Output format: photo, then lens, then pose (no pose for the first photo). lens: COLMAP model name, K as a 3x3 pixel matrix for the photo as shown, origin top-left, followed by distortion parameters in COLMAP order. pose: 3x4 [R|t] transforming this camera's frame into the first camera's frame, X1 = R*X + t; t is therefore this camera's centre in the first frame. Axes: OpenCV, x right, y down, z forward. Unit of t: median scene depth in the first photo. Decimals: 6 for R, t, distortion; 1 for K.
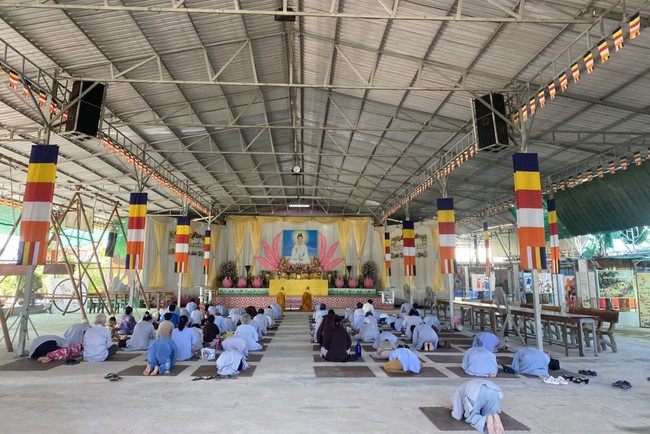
lens RADIAL K [[476.2, 0, 325.6], [0, 476.2, 173.5], [0, 0, 1]] dist [-0.025835, -0.003515]
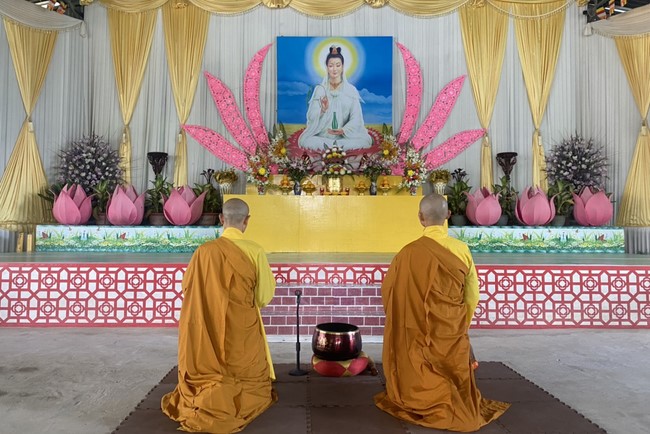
lens RADIAL K [[539.0, 0, 321.0], [0, 539.0, 196.6], [0, 0, 1]] dist [0.083319, -0.143754]
pose [[0.999292, -0.004464, -0.037344, -0.053333], [0.010119, 0.988231, 0.152631, 0.177167], [0.036223, -0.152901, 0.987577, 0.699915]]
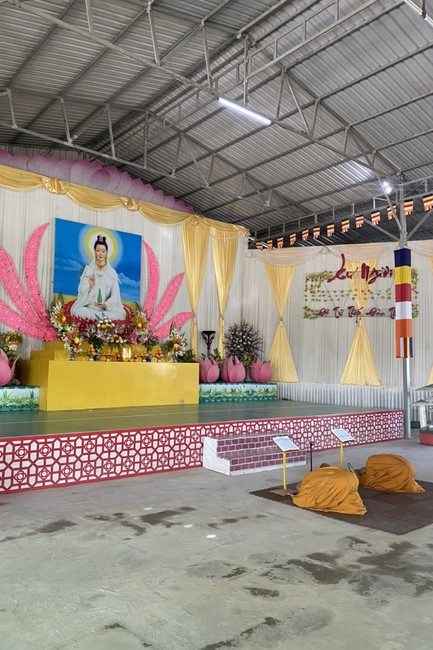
lens RADIAL K [[498.3, 0, 206.3], [0, 498.3, 325.0], [0, 0, 1]] dist [0.063799, -0.101670]
pose [[0.802763, 0.059484, 0.593325, -0.225293], [-0.142836, 0.985227, 0.094481, 0.155037], [-0.578939, -0.160593, 0.799399, 0.683133]]
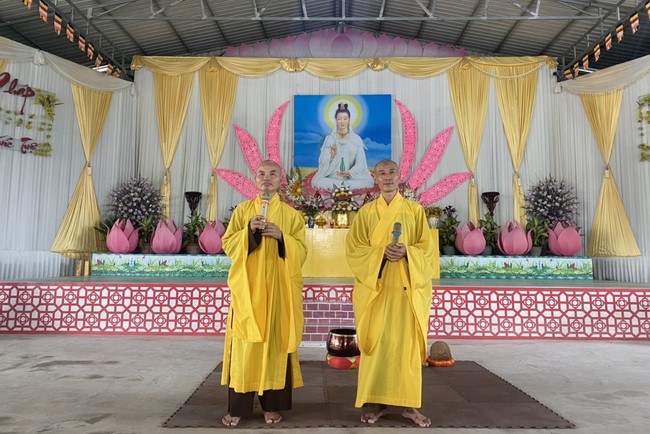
lens RADIAL K [[498.3, 0, 318.1], [0, 498.3, 193.2], [0, 0, 1]] dist [0.063799, -0.101670]
pose [[0.998178, -0.006769, -0.059952, -0.053323], [0.011755, 0.996463, 0.083203, 0.171748], [0.059177, -0.083756, 0.994728, 0.671792]]
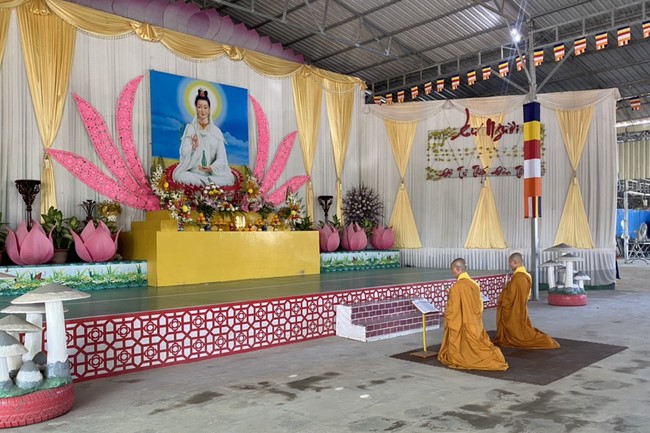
lens RADIAL K [[549.1, 0, 364.9], [0, 549.1, 244.5], [0, 0, 1]] dist [0.109699, -0.276943]
pose [[0.738847, -0.024632, 0.673423, -0.241129], [-0.128751, 0.975762, 0.176949, 0.157051], [-0.661460, -0.217442, 0.717767, 0.682575]]
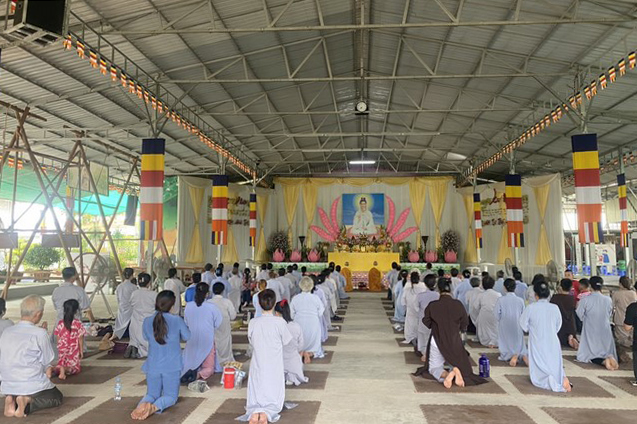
lens RADIAL K [[488.4, 0, 311.7], [0, 488.4, 188.7], [0, 0, 1]] dist [0.063799, -0.101670]
pose [[0.990048, -0.019276, -0.139400, -0.024792], [0.031448, 0.995829, 0.085648, 0.037364], [0.137168, -0.089180, 0.986525, 0.161214]]
